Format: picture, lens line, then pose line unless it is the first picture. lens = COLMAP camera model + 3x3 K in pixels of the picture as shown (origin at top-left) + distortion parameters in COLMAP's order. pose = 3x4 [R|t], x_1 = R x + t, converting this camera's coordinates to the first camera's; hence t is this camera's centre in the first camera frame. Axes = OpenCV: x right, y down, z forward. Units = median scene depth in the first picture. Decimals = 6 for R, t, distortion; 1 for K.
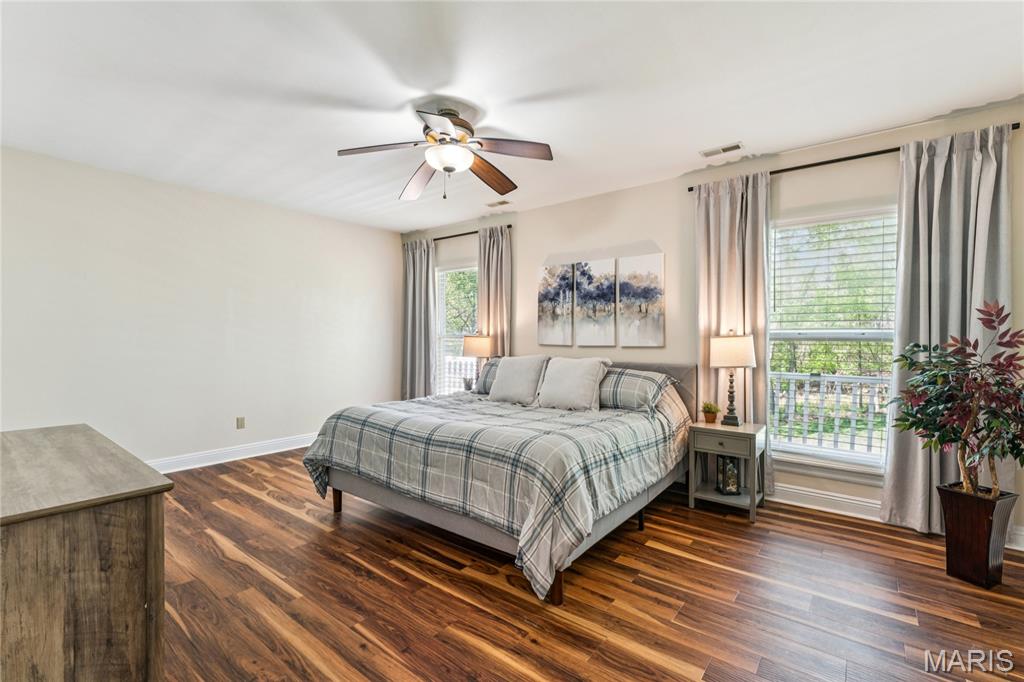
lens RADIAL K [[450.9, 0, 513.0], [0, 450.9, 339.9], [0, 0, 1]] dist [-0.001645, -0.000036]
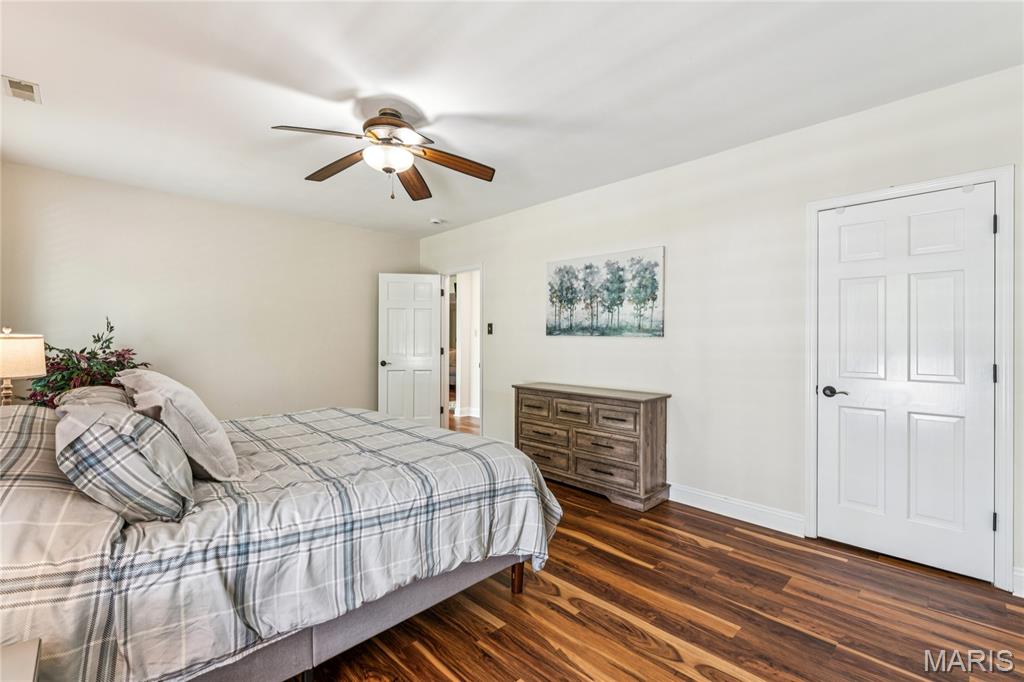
lens RADIAL K [[450.9, 0, 511.9], [0, 450.9, 344.1], [0, 0, 1]] dist [-0.001645, -0.000036]
pose [[-0.989657, -0.000259, 0.143454, -0.466736], [-0.000108, 0.999999, 0.001060, -0.009926], [-0.143454, 0.001034, -0.989656, 1.655388]]
